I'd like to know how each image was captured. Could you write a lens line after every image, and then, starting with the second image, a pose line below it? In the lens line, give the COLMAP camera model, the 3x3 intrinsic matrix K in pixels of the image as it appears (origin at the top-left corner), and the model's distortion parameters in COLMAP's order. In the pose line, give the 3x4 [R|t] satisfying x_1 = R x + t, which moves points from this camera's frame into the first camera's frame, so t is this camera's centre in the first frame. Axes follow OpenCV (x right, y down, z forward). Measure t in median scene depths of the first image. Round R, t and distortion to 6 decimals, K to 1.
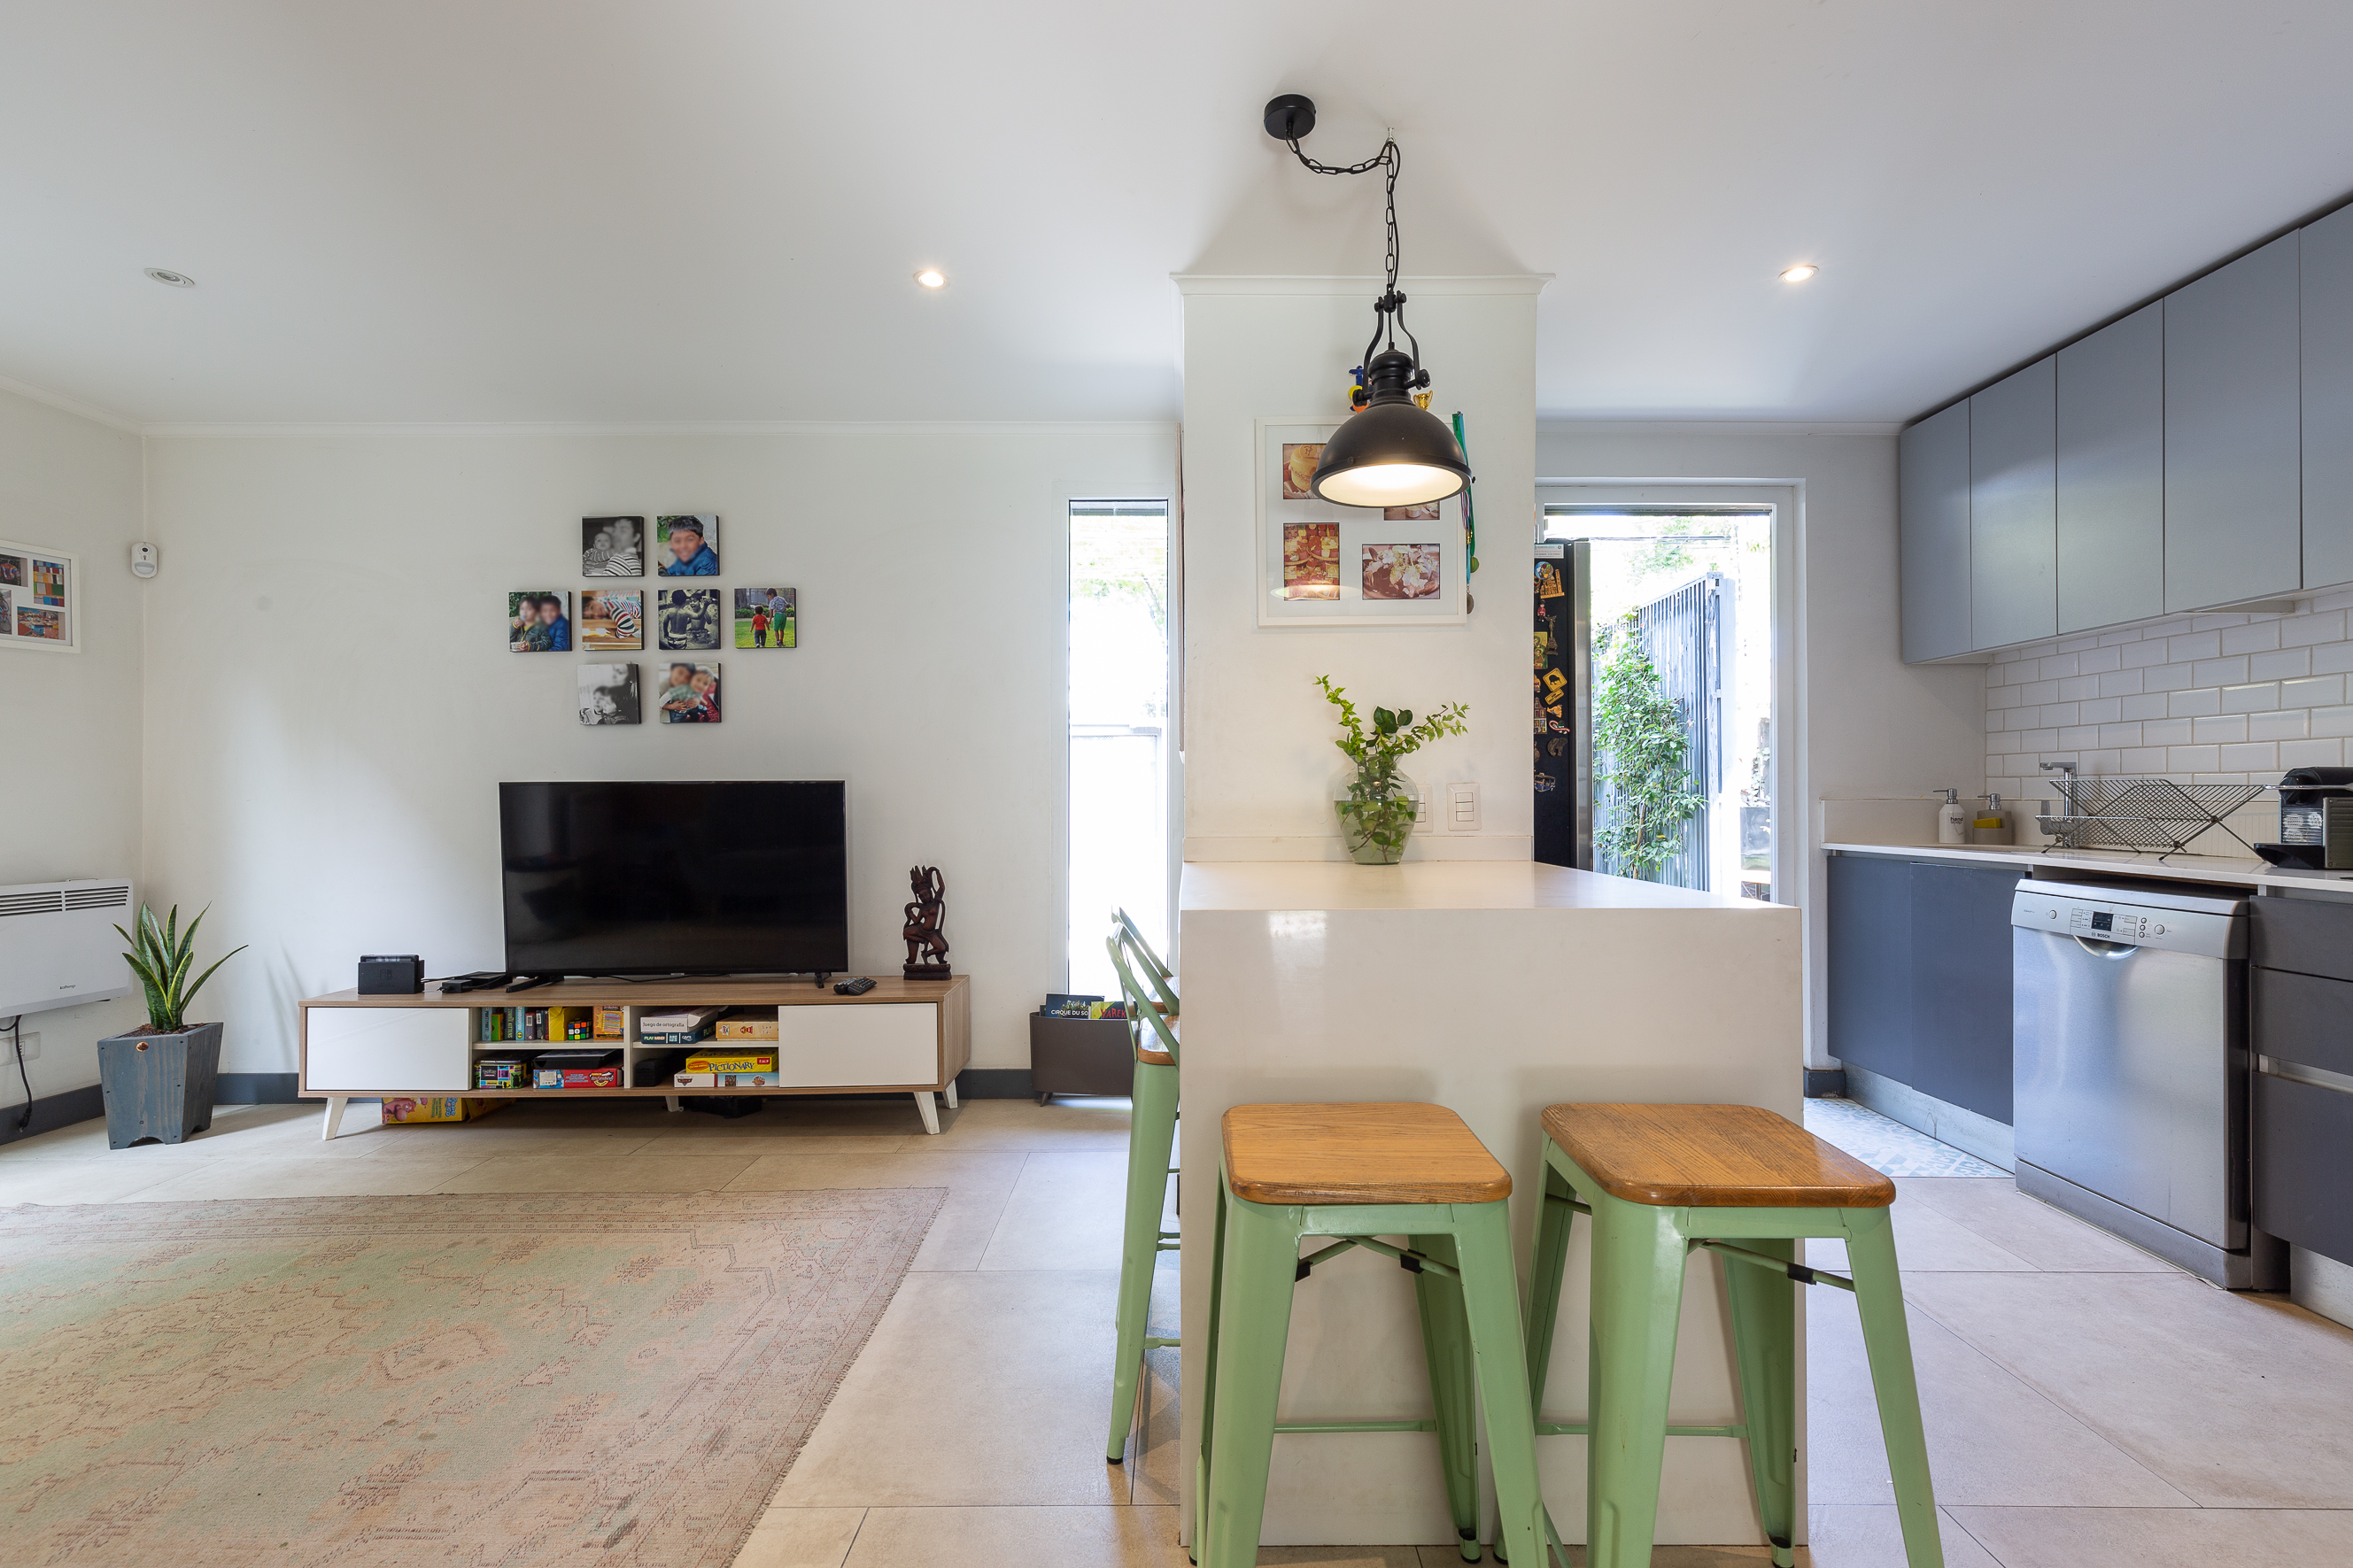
lens RADIAL K [[1077.4, 0, 1188.1], [0, 1077.4, 794.1], [0, 0, 1]] dist [0.010187, -0.000282]
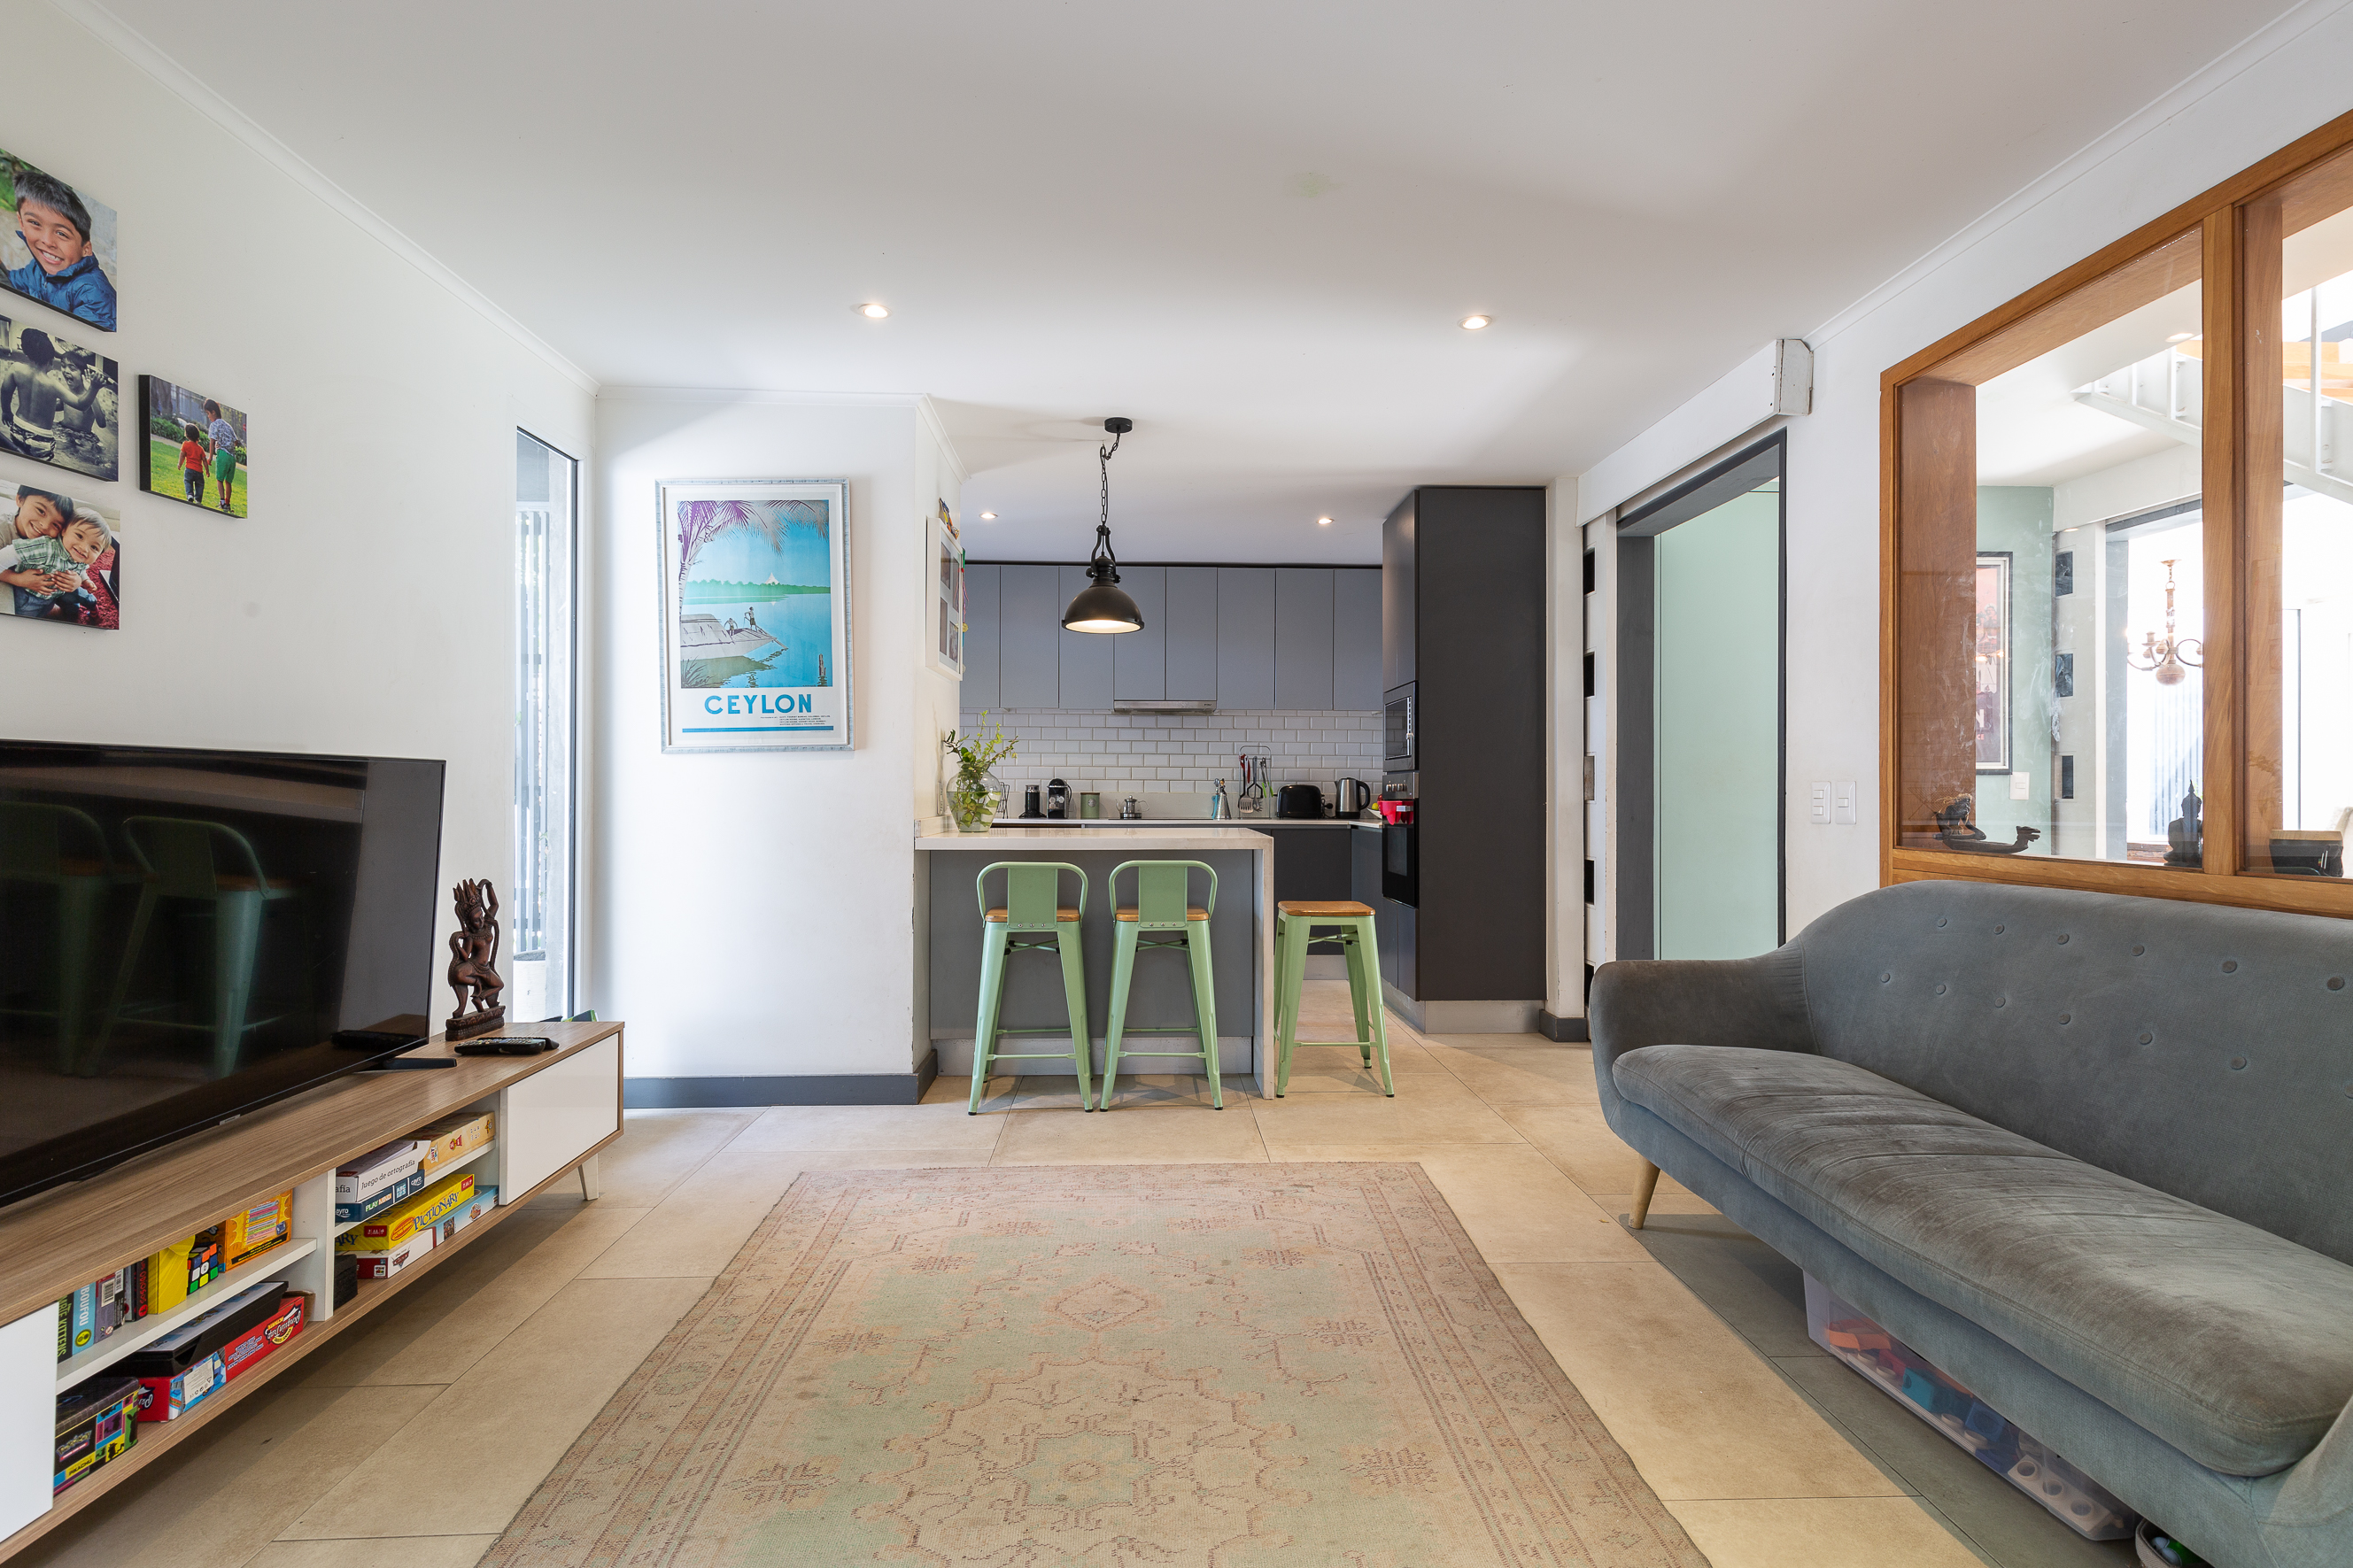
lens RADIAL K [[1065.7, 0, 1202.2], [0, 1065.7, 789.4], [0, 0, 1]] dist [0.013878, -0.000738]
pose [[-0.061615, 0.004094, 0.998092, -1.081636], [-0.006703, 0.999967, -0.004516, 0.006486], [-0.998077, -0.006969, -0.061586, 0.596370]]
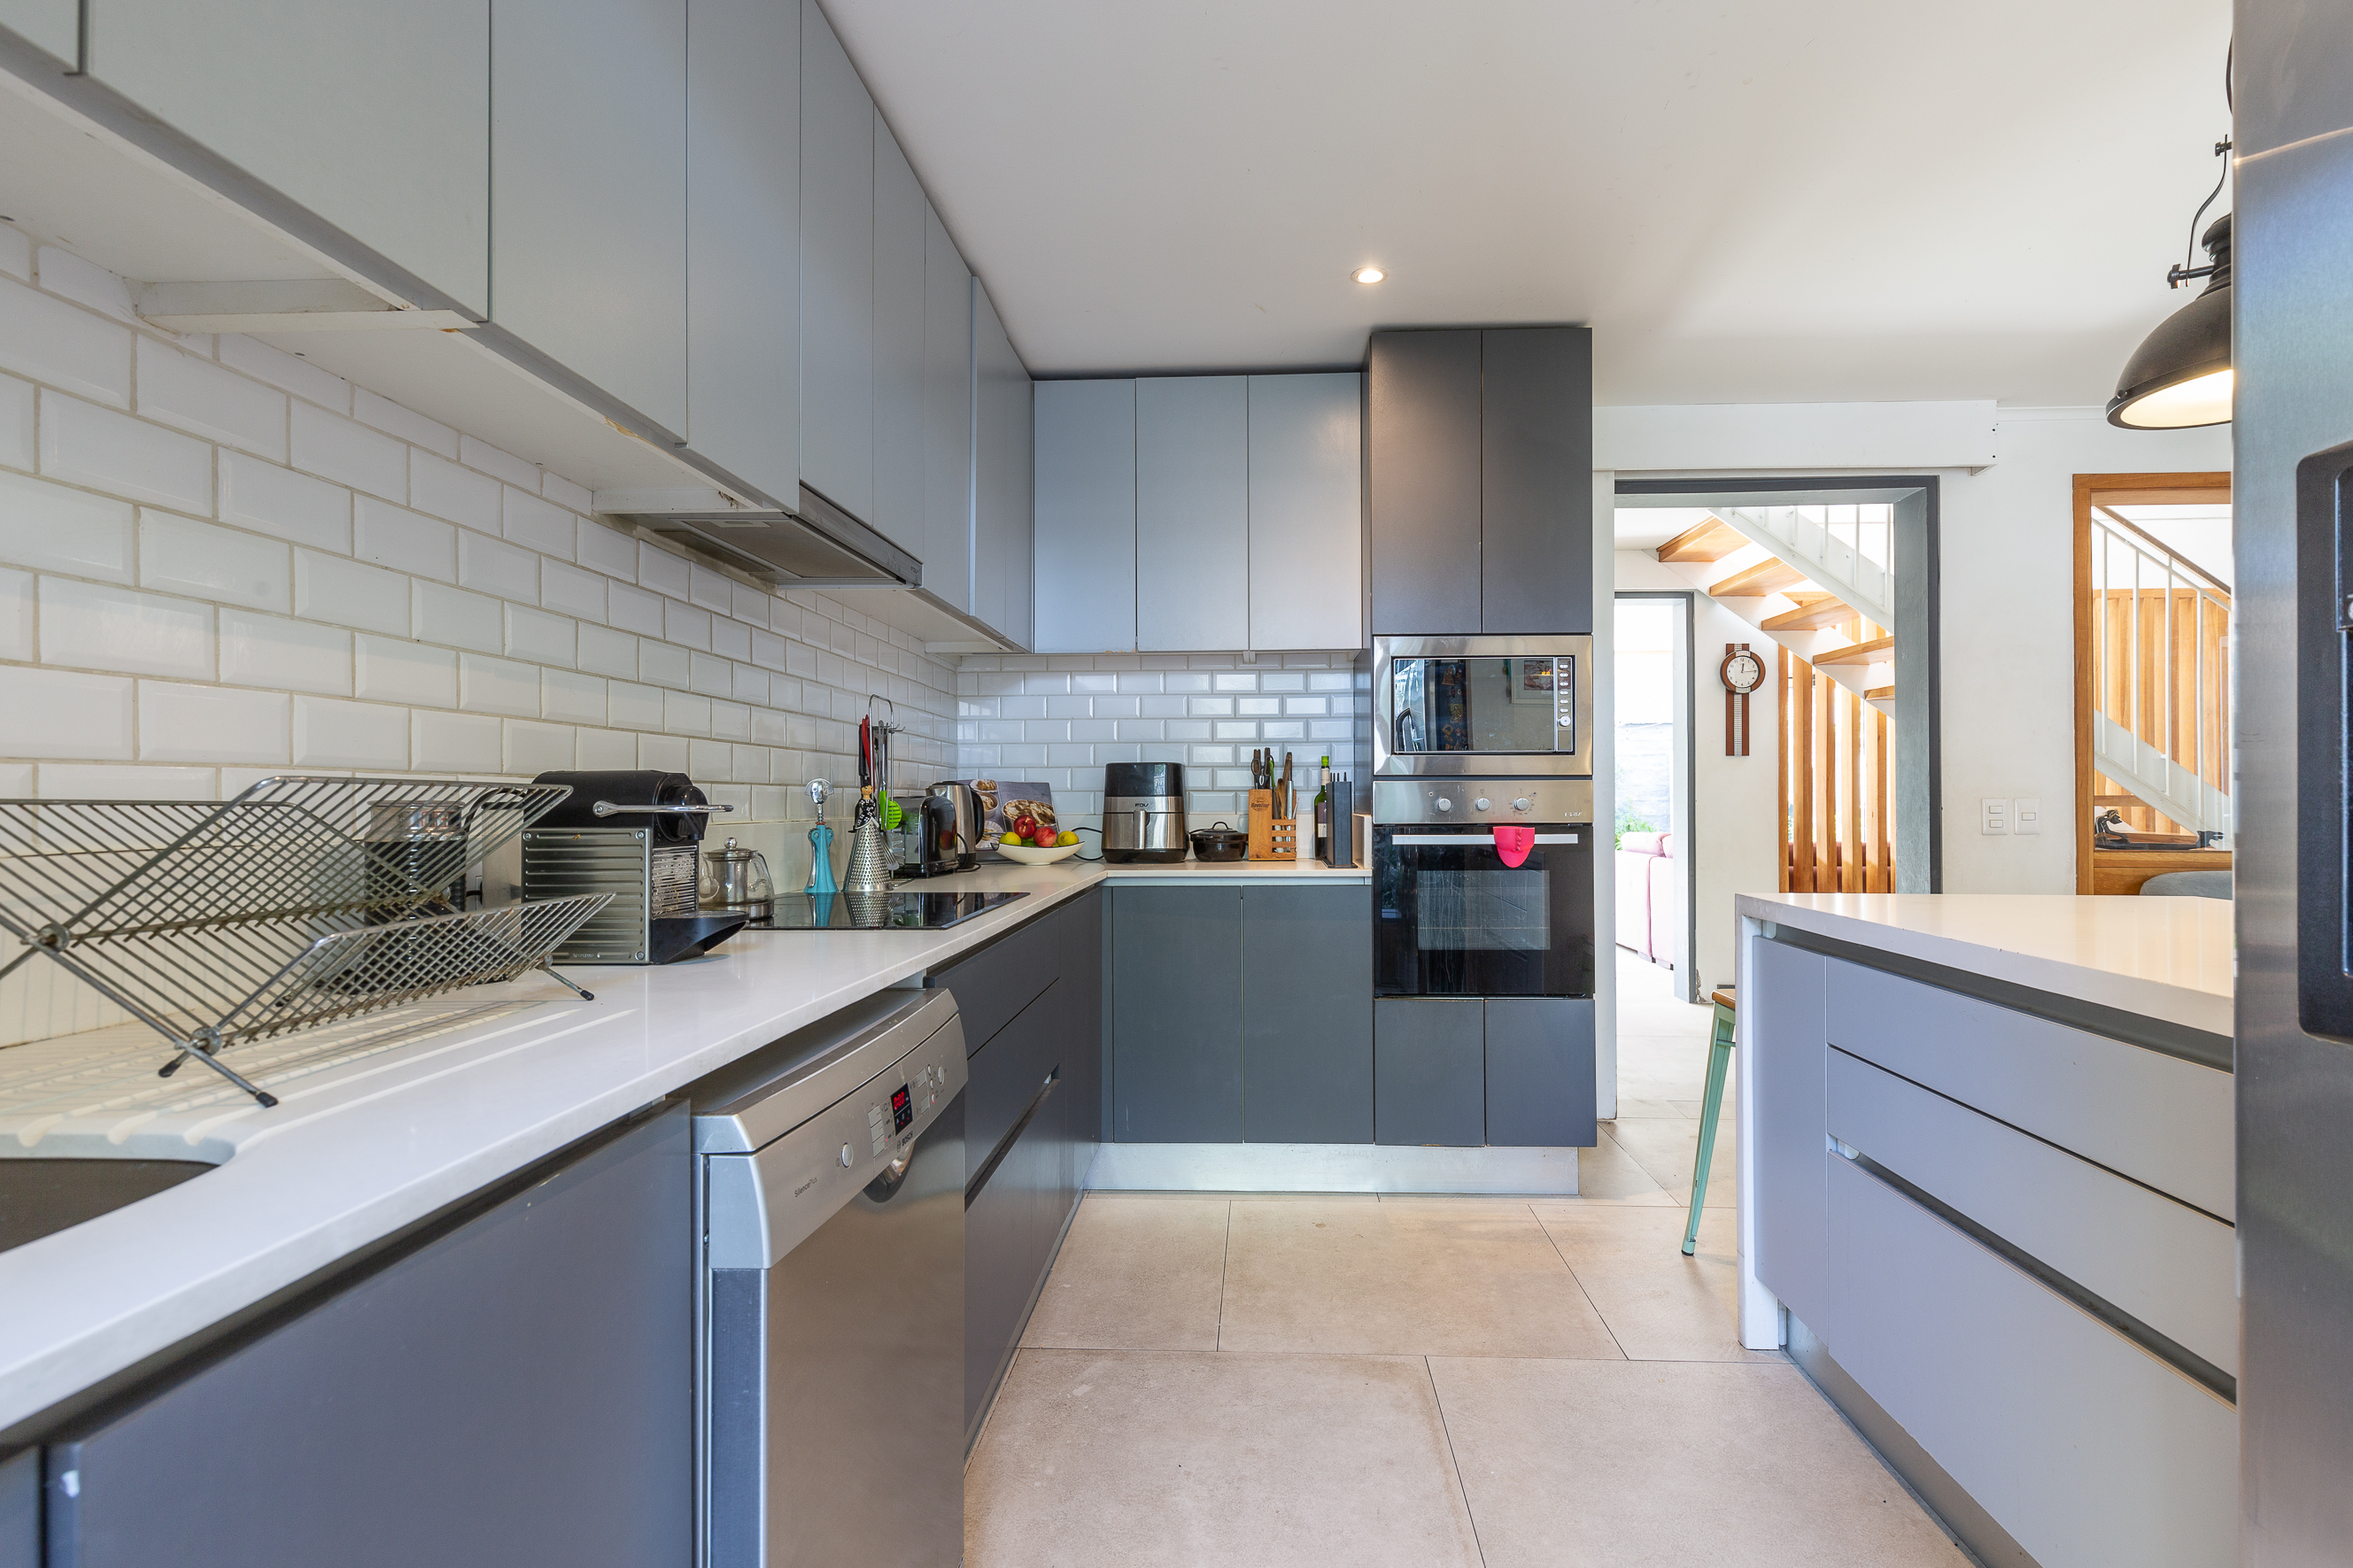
lens RADIAL K [[1077.4, 0, 1188.1], [0, 1077.4, 794.1], [0, 0, 1]] dist [0.010187, -0.000282]
pose [[-0.998366, 0.003796, 0.057019, 0.537051], [0.003393, 0.999969, -0.007168, -0.006150], [-0.057044, -0.006963, -0.998347, 1.103437]]
